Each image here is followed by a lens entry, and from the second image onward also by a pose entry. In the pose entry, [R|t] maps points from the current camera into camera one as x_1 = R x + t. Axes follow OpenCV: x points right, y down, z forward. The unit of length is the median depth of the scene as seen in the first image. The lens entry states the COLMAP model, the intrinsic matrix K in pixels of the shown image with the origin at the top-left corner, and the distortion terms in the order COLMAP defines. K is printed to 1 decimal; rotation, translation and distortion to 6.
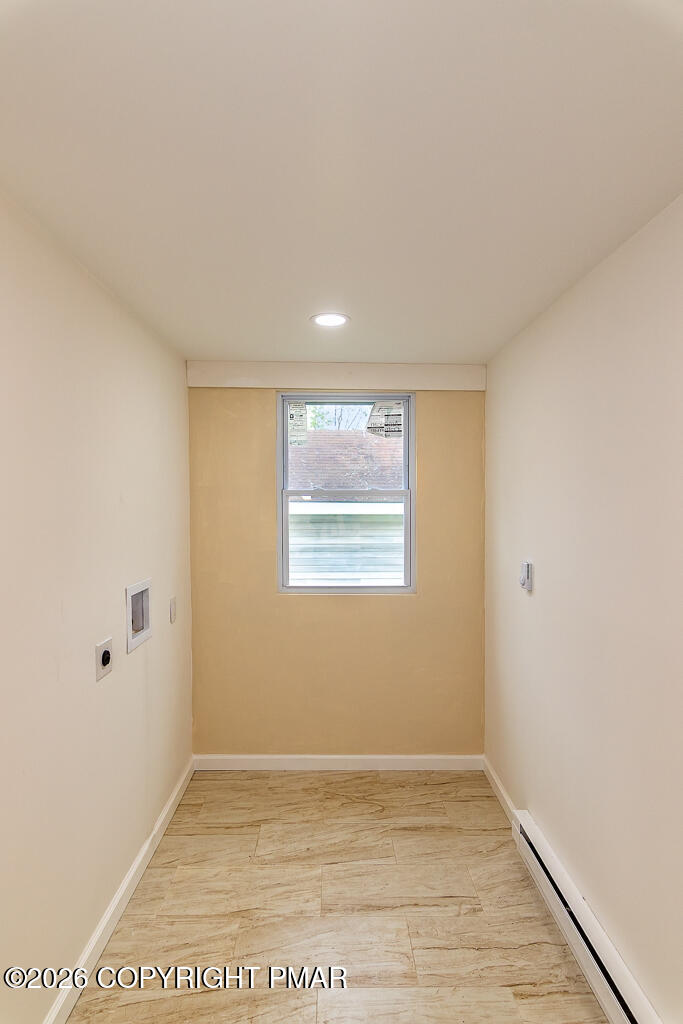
lens RADIAL K [[588.2, 0, 344.9], [0, 588.2, 502.2], [0, 0, 1]] dist [-0.017649, 0.006351]
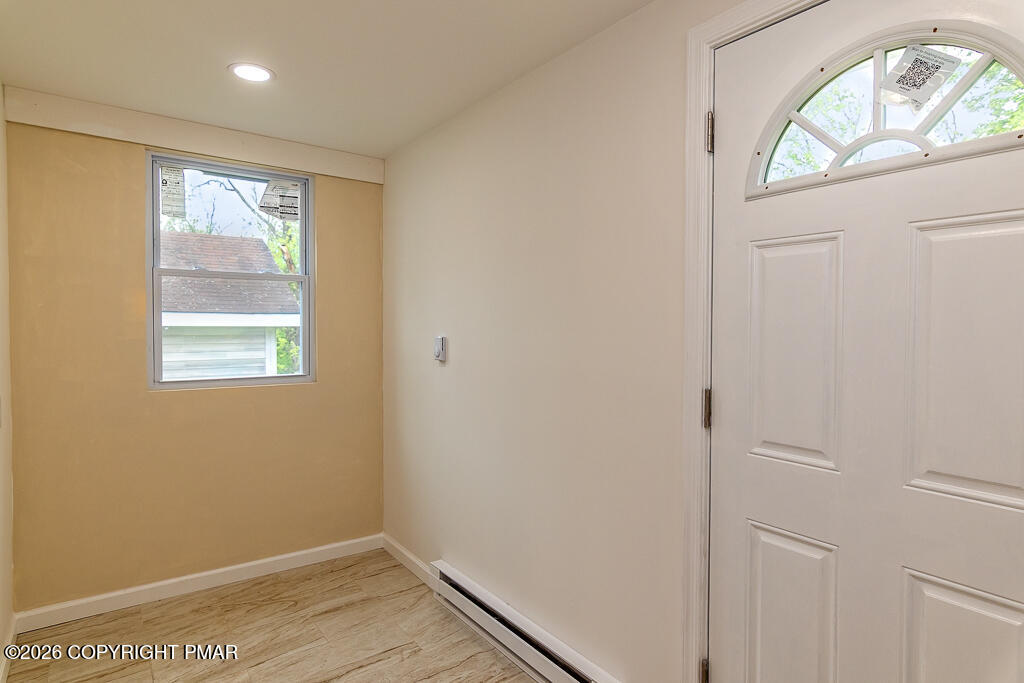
lens RADIAL K [[588.2, 0, 533.4], [0, 588.2, 341.0], [0, 0, 1]] dist [-0.017649, 0.006351]
pose [[0.790984, -0.009341, 0.611766, -0.196157], [0.009337, 0.999951, 0.003196, 0.090774], [-0.611766, 0.003184, 0.791032, 0.004257]]
